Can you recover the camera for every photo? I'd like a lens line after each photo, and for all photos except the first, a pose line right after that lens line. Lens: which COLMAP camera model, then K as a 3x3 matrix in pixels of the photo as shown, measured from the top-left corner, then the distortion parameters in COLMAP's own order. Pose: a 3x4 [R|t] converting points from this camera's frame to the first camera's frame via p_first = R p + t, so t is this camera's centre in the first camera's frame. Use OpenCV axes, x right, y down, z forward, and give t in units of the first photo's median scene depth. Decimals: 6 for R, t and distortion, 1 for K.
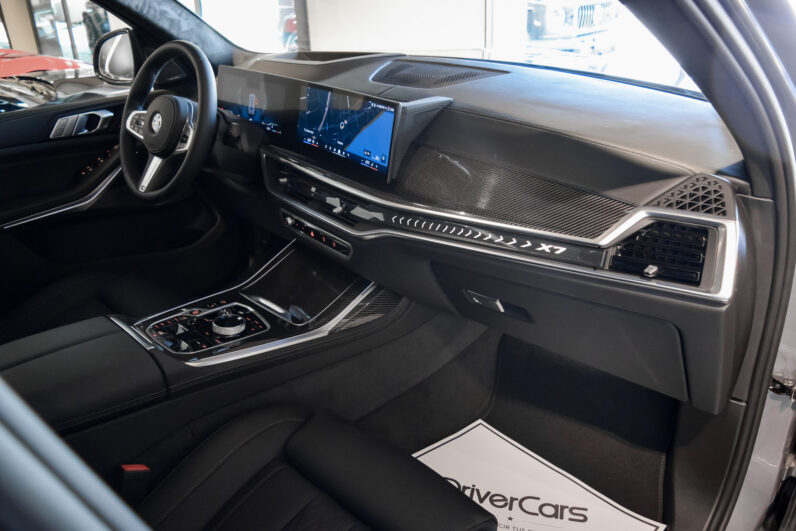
lens RADIAL K [[625.2, 0, 398.0], [0, 625.2, 265.5], [0, 0, 1]] dist [-0.088110, 0.010592]
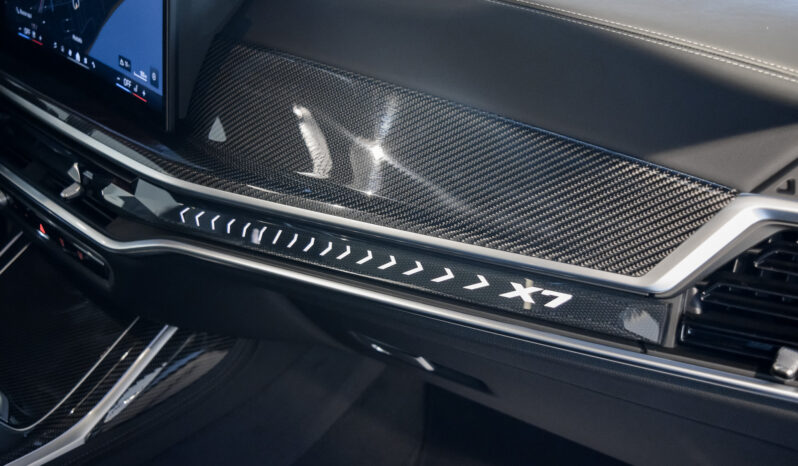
lens RADIAL K [[796.0, 0, 399.0], [0, 796.0, 233.0], [0, 0, 1]] dist [-0.083837, 0.022812]
pose [[0.989237, -0.079392, 0.122914, 0.072984], [0.064864, 0.990893, 0.117995, -0.113251], [-0.131163, -0.108753, 0.985378, 0.390530]]
